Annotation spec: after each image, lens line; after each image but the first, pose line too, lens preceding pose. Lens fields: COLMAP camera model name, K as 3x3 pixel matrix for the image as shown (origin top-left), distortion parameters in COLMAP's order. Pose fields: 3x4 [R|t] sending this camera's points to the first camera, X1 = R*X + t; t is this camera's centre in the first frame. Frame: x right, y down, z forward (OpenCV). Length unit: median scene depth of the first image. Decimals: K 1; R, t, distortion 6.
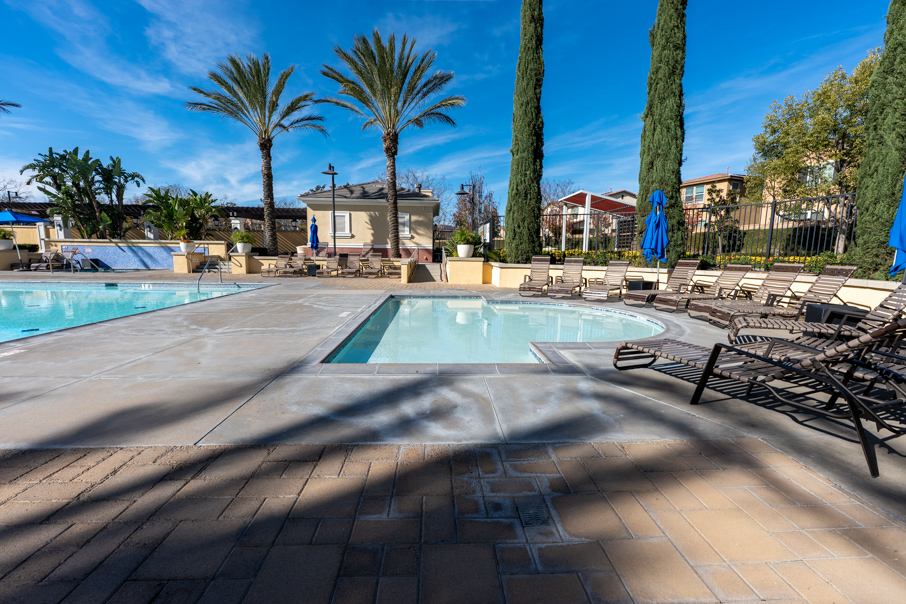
lens RADIAL K [[368.3, 0, 453.0], [0, 368.3, 302.0], [0, 0, 1]] dist [0.001448, 0.000261]
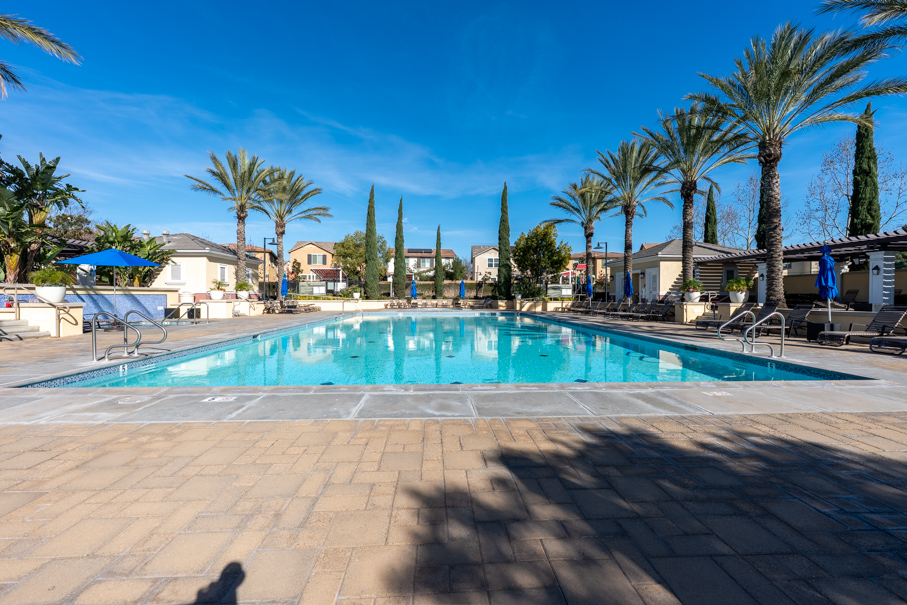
lens RADIAL K [[368.7, 0, 453.5], [0, 368.7, 302.5], [0, 0, 1]] dist [0.001448, 0.000261]
pose [[-0.012932, -0.027043, 0.999551, -1.597362], [0.132779, 0.990735, 0.028523, -0.059915], [-0.991061, 0.133088, -0.009221, 0.293344]]
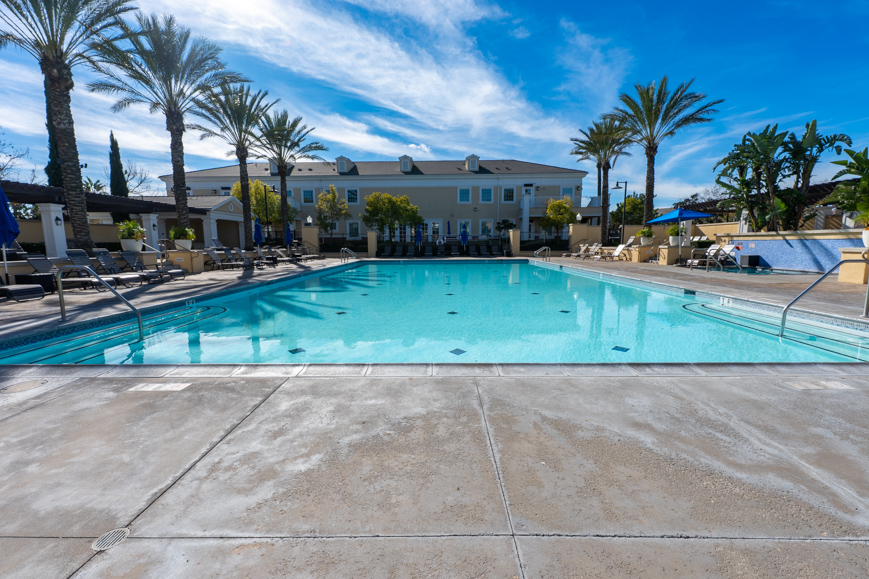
lens RADIAL K [[354.1, 0, 434.5], [0, 354.1, 289.5], [0, 0, 1]] dist [0.000933, 0.000210]
pose [[-0.065937, 0.116874, -0.990955, -0.106134], [-0.128326, 0.983876, 0.124578, -0.045824], [0.989538, 0.135380, -0.049876, 0.315863]]
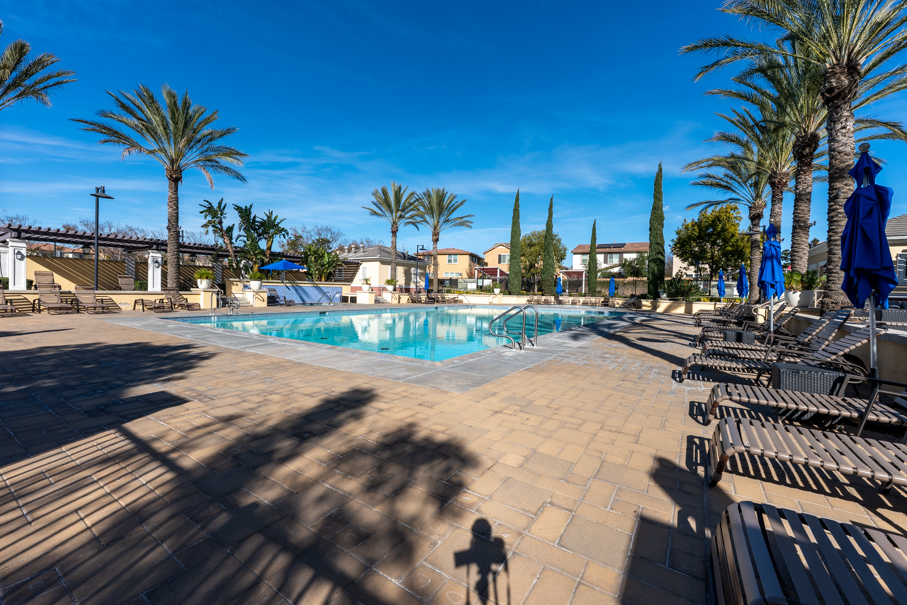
lens RADIAL K [[368.7, 0, 453.5], [0, 368.7, 302.5], [0, 0, 1]] dist [0.001448, 0.000261]
pose [[0.580781, -0.022403, 0.813752, -1.575906], [0.092288, 0.994989, -0.038474, 0.005710], [-0.808812, 0.097444, 0.579938, -0.176941]]
